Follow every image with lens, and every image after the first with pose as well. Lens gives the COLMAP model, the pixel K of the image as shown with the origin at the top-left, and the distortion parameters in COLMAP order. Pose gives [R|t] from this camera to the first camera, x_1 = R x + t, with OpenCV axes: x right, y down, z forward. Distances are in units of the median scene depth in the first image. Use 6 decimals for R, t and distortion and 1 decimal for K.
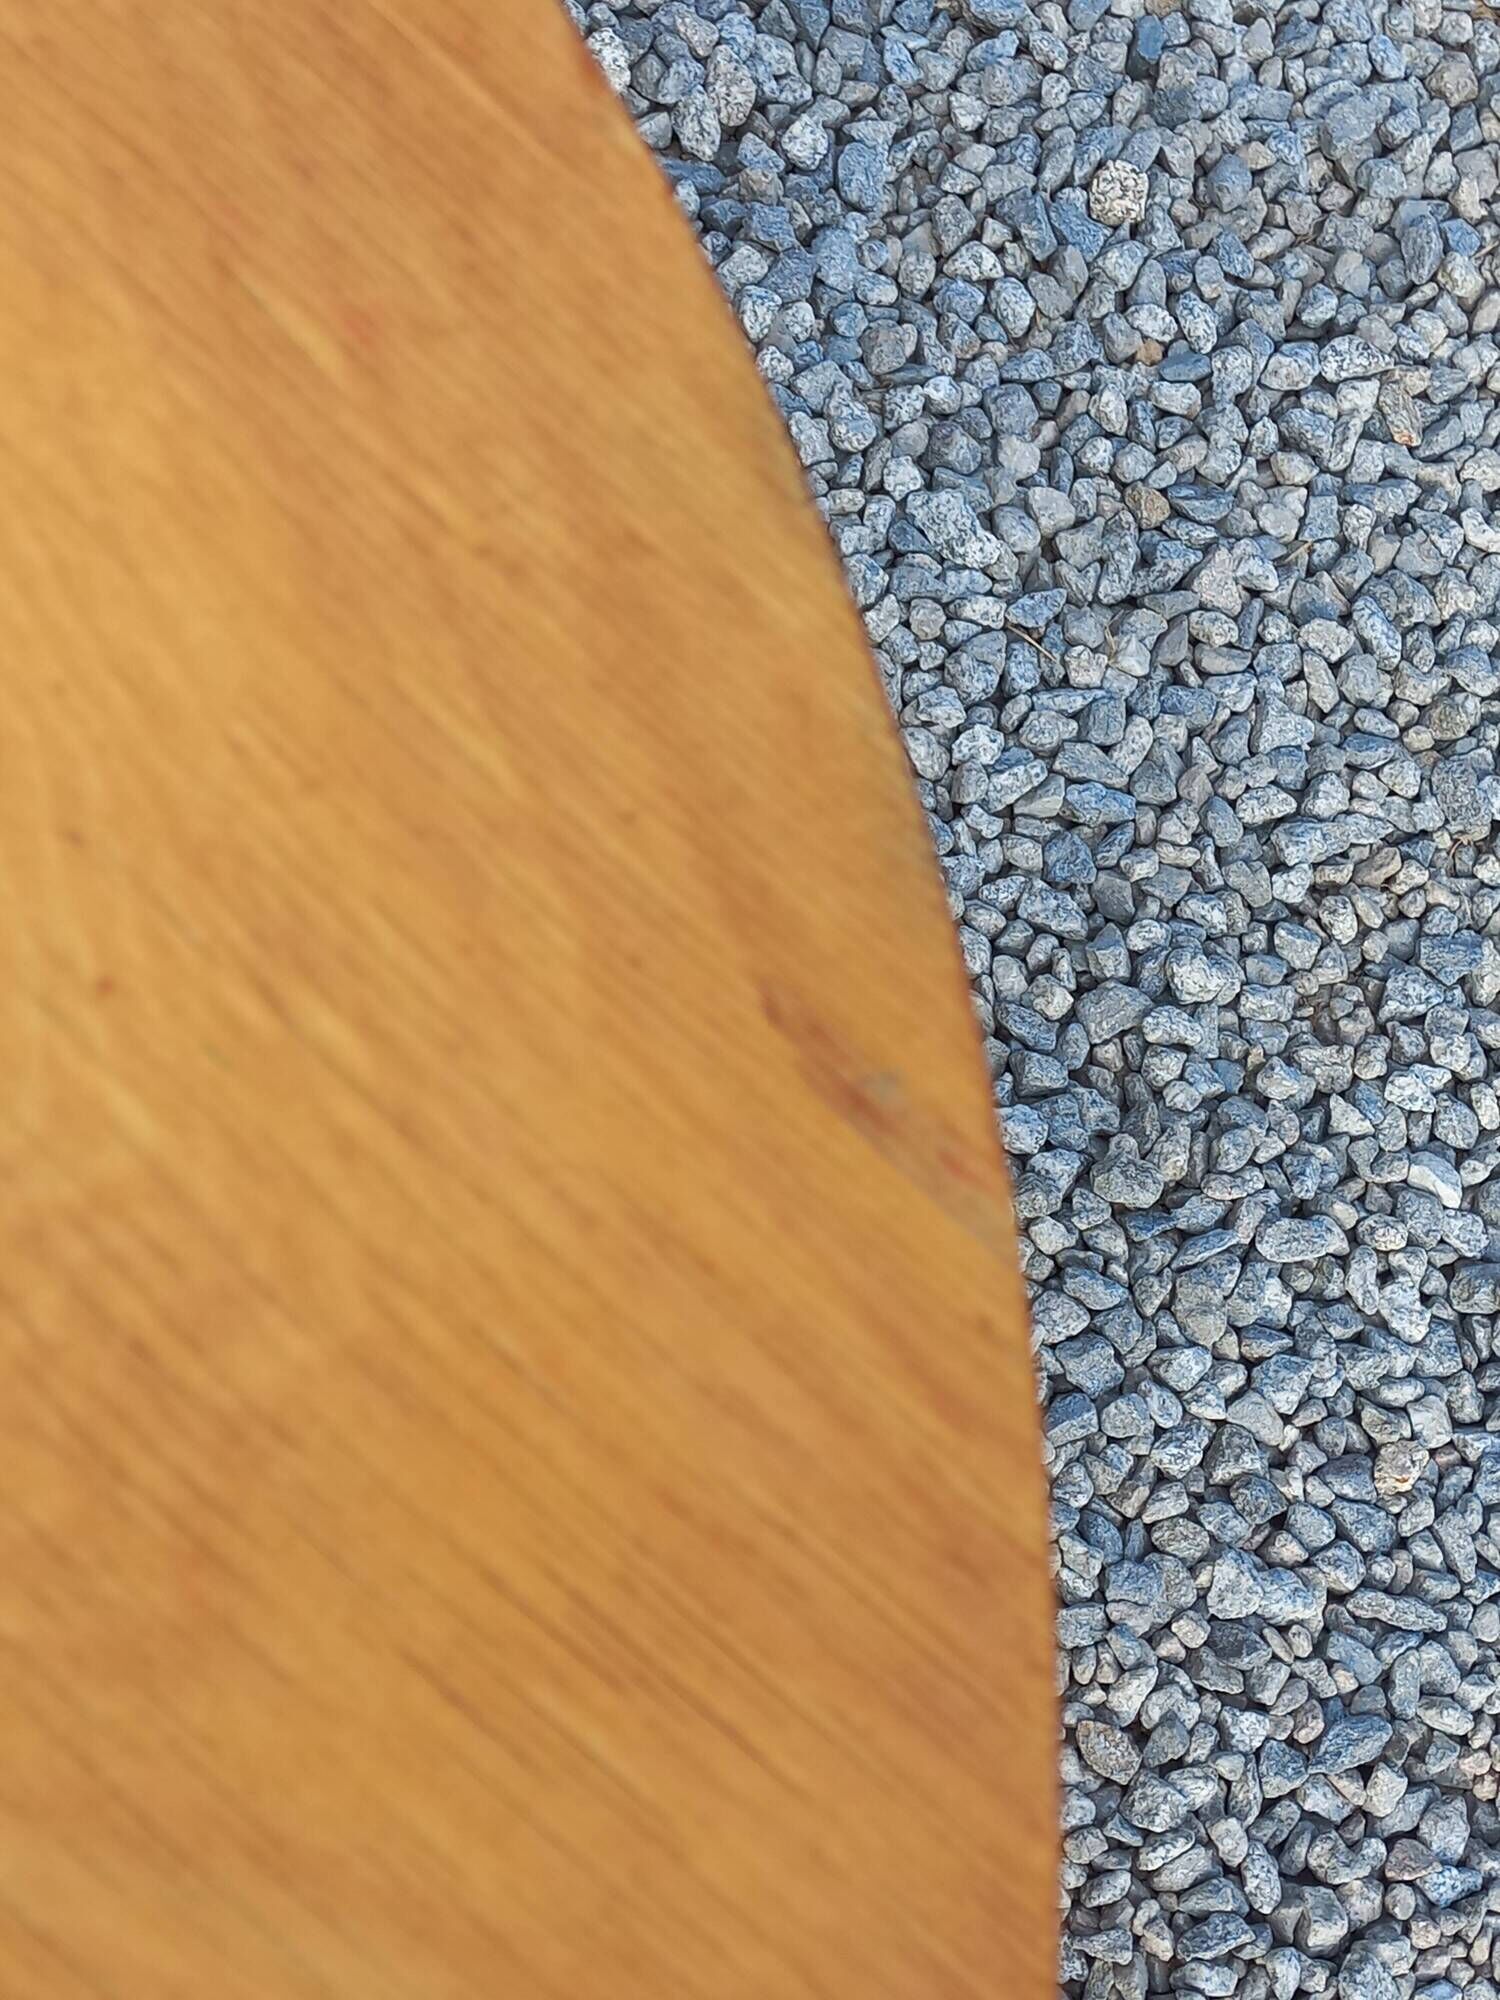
lens RADIAL K [[2882.0, 0, 746.1], [0, 2882.0, 1013.4], [0, 0, 1]] dist [0.074581, 0.000000]
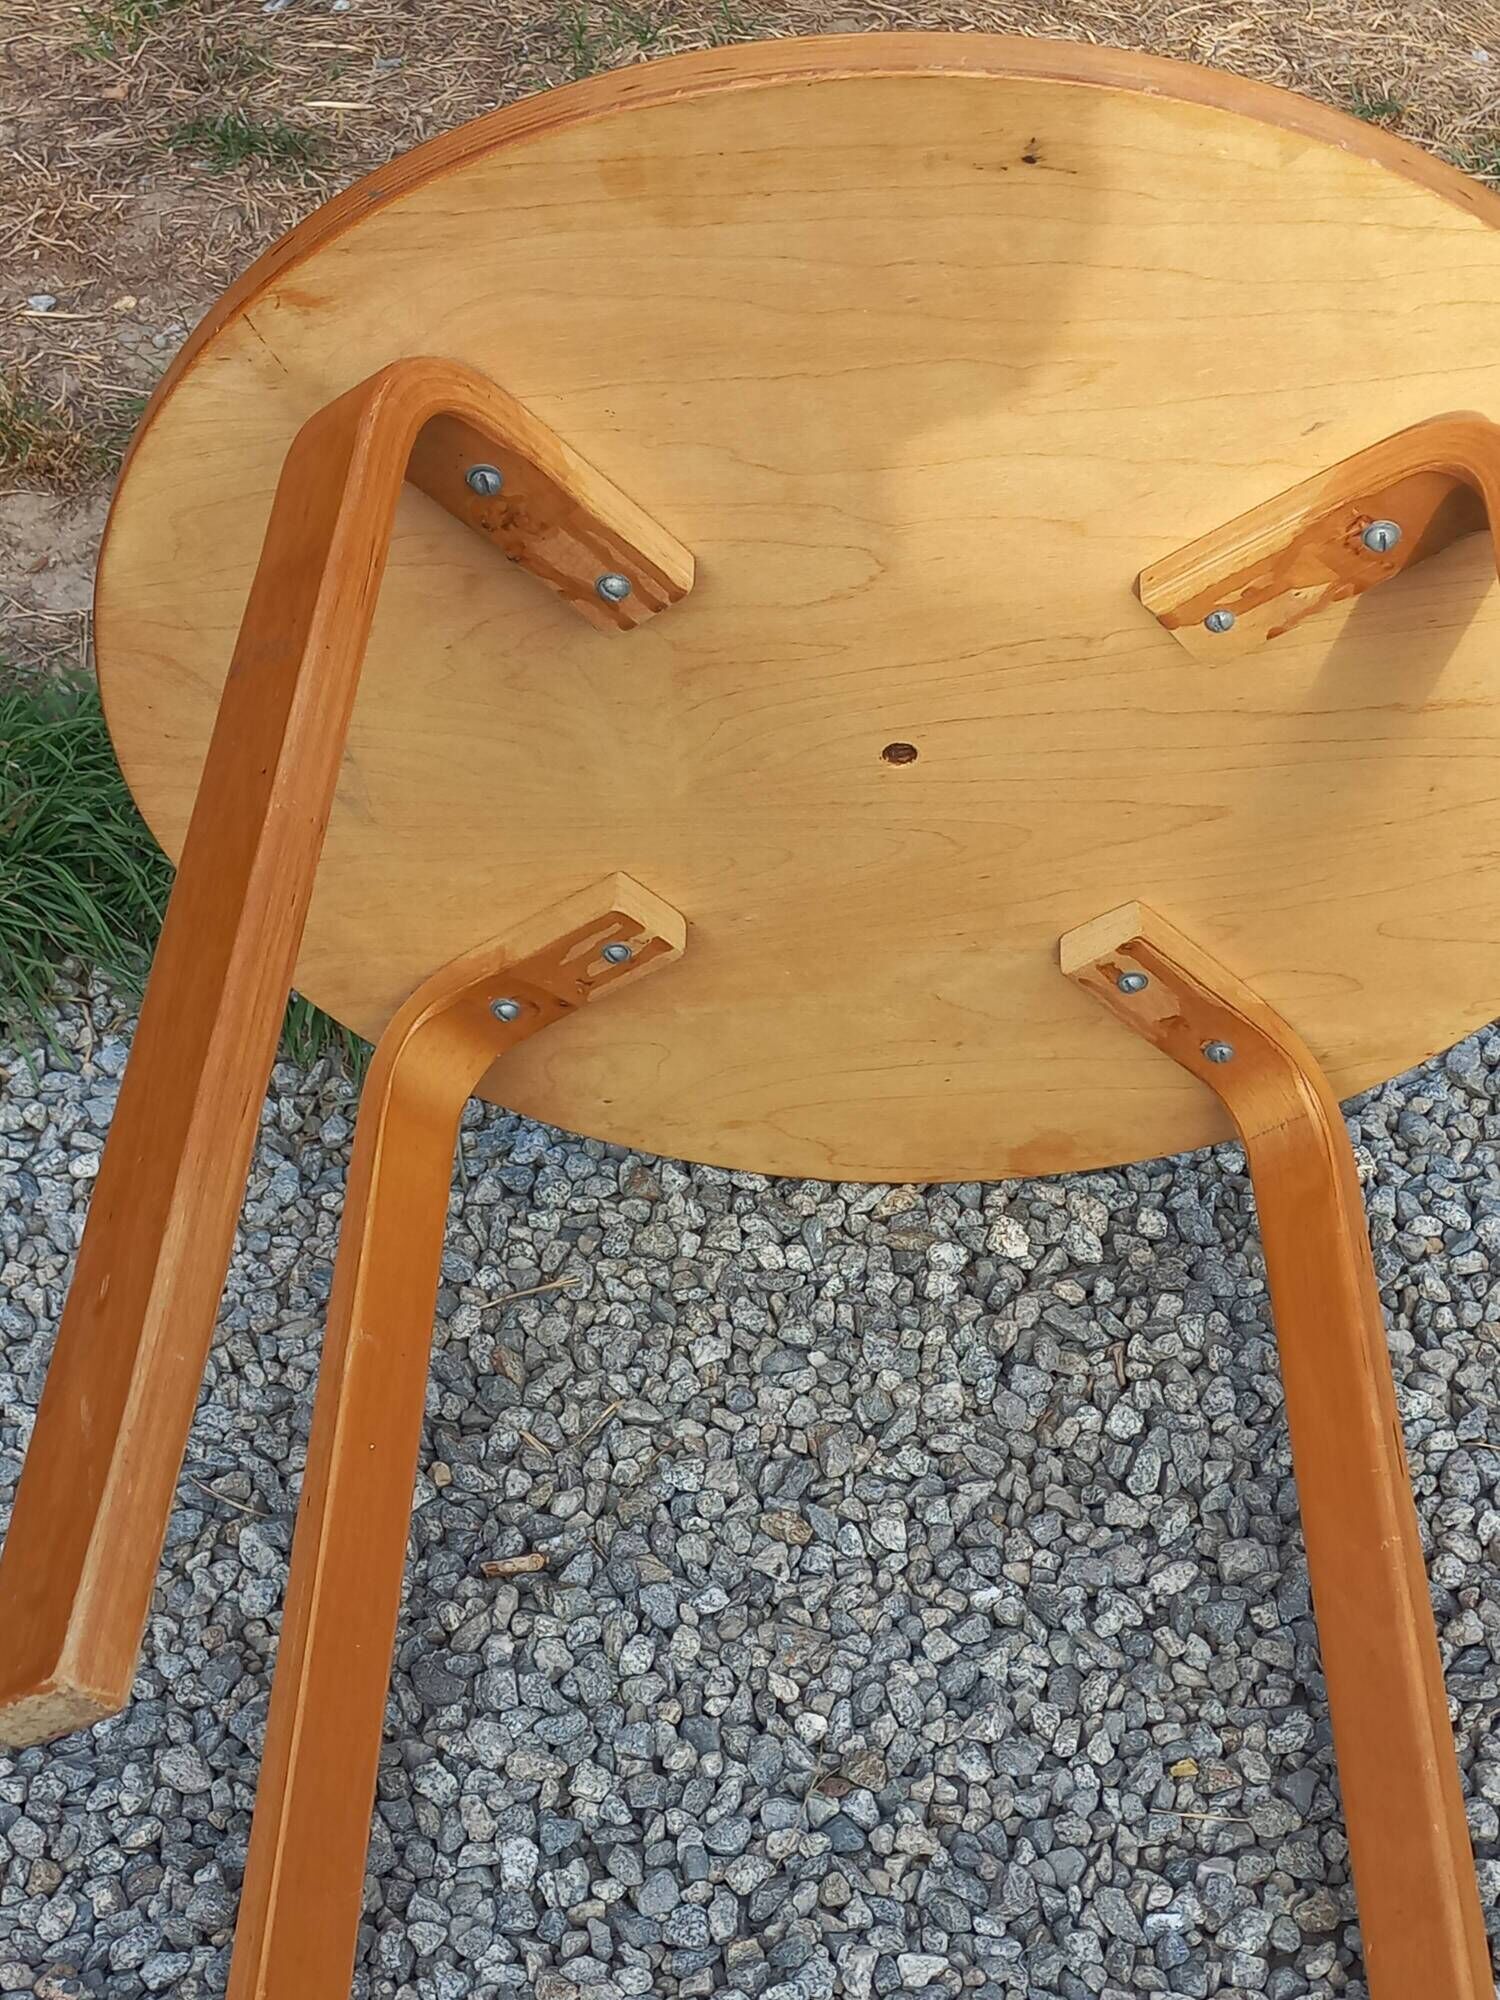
lens RADIAL K [[2882.0, 0, 757.3], [0, 2882.0, 1007.2], [0, 0, 1]] dist [0.074581, 0.000000]
pose [[0.901867, -0.419902, 0.101577, -0.264200], [0.423956, 0.815036, -0.394940, 0.101061], [0.083047, 0.399248, 0.913074, -0.388704]]
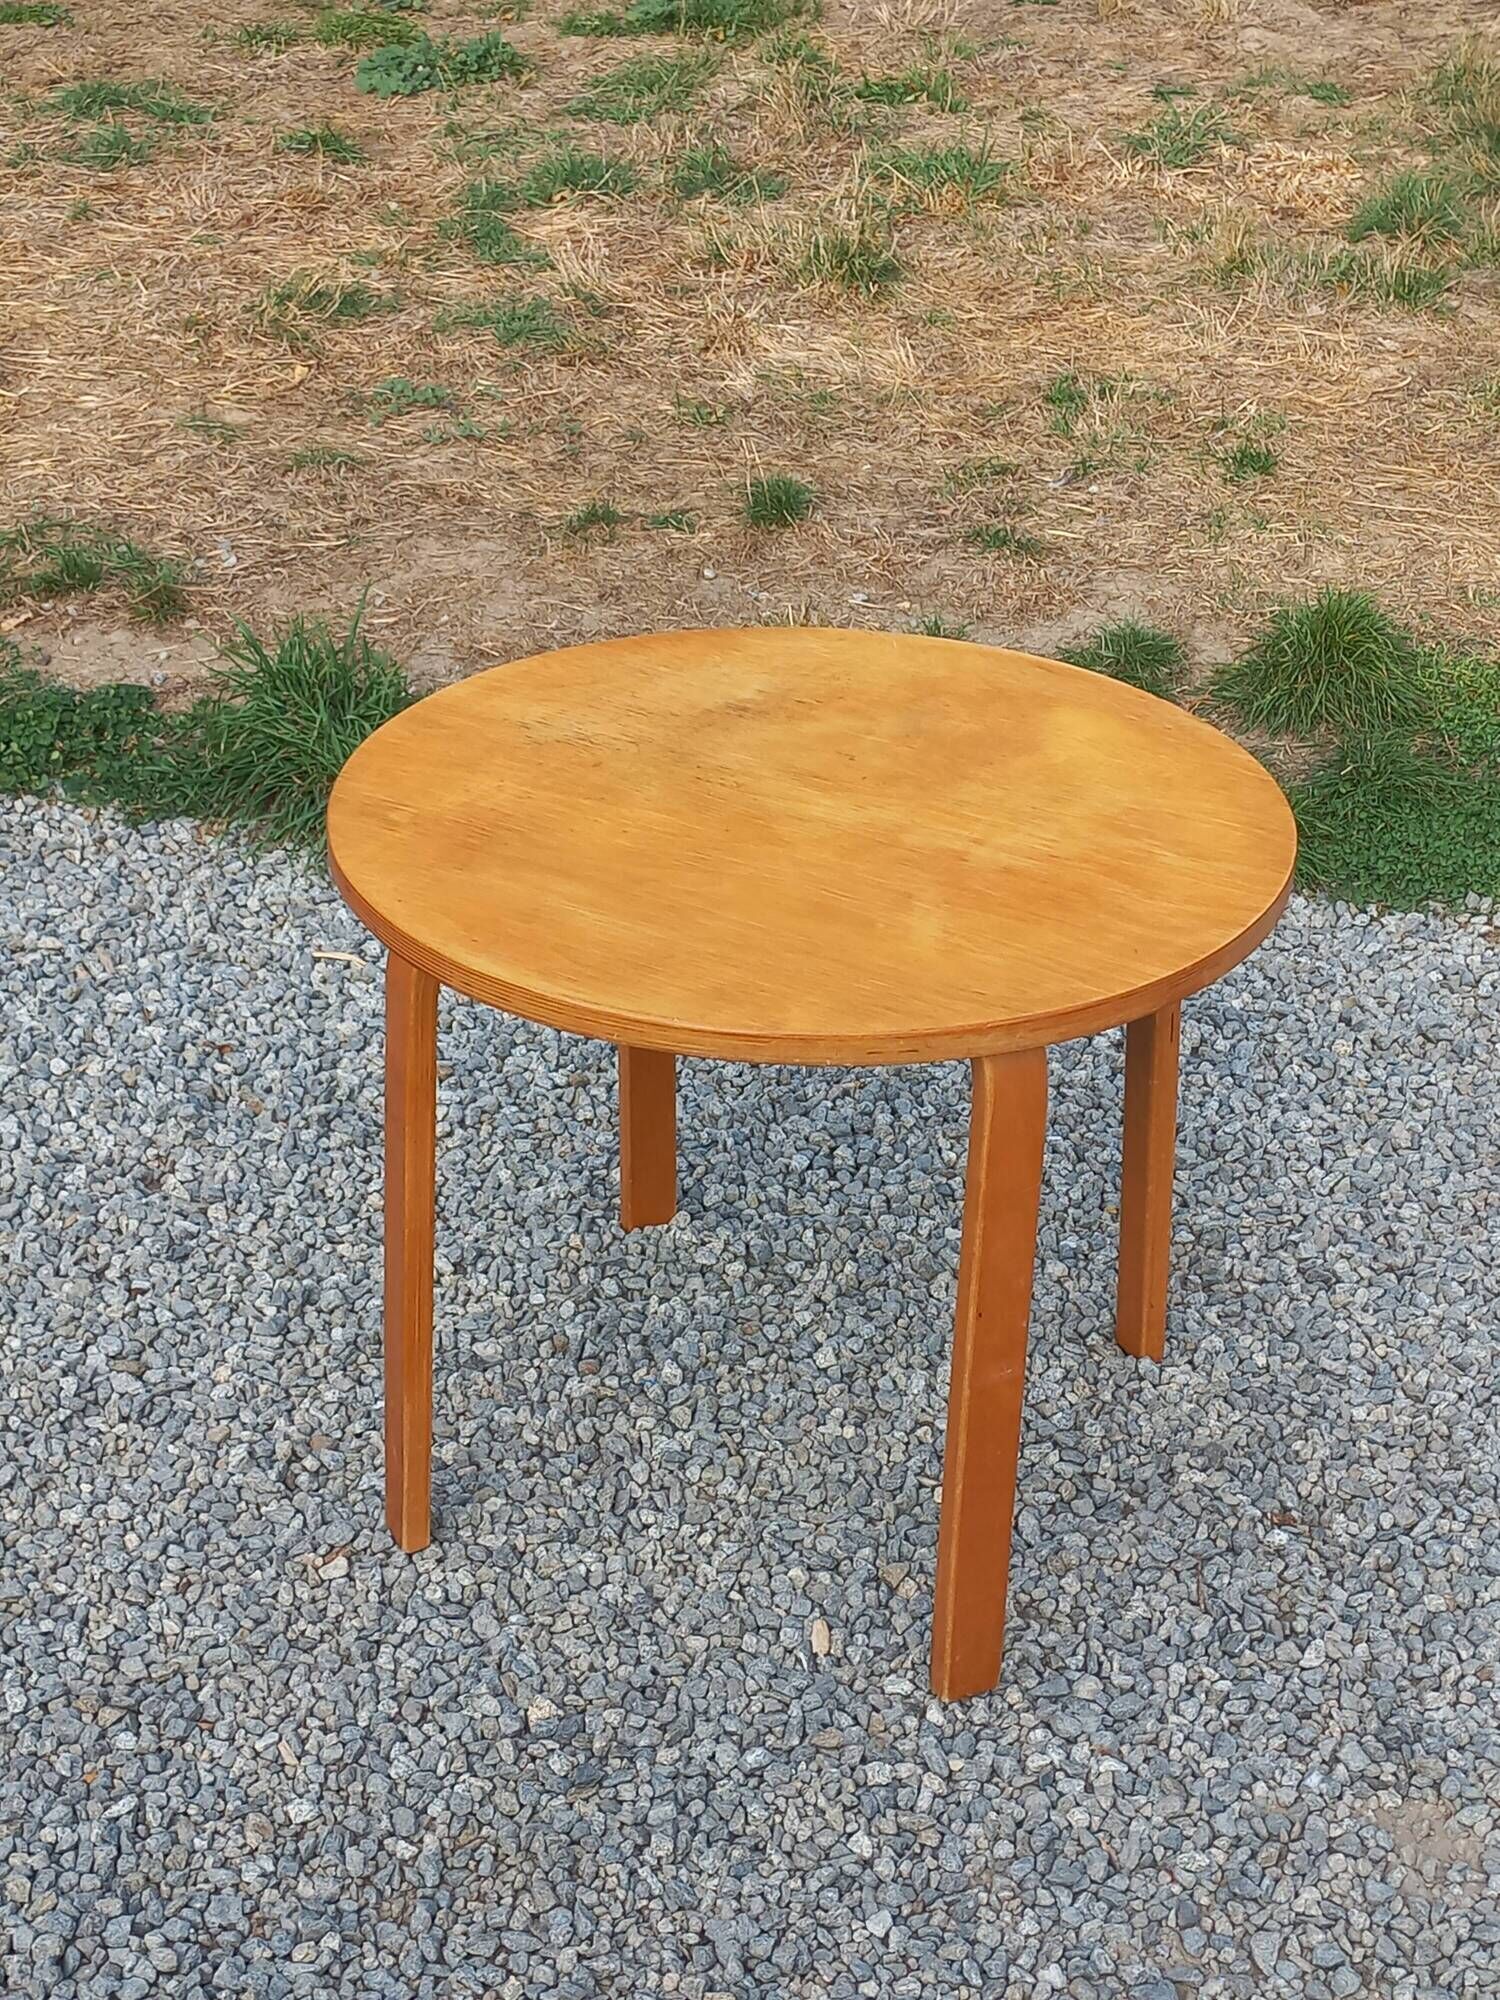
lens RADIAL K [[2882.0, 0, 732.8], [0, 2882.0, 990.3], [0, 0, 1]] dist [0.074581, 0.000000]
pose [[0.971401, -0.194132, -0.136722, -0.047048], [0.059562, 0.756618, -0.651139, 1.471238], [0.229854, 0.624373, 0.746542, -1.242761]]
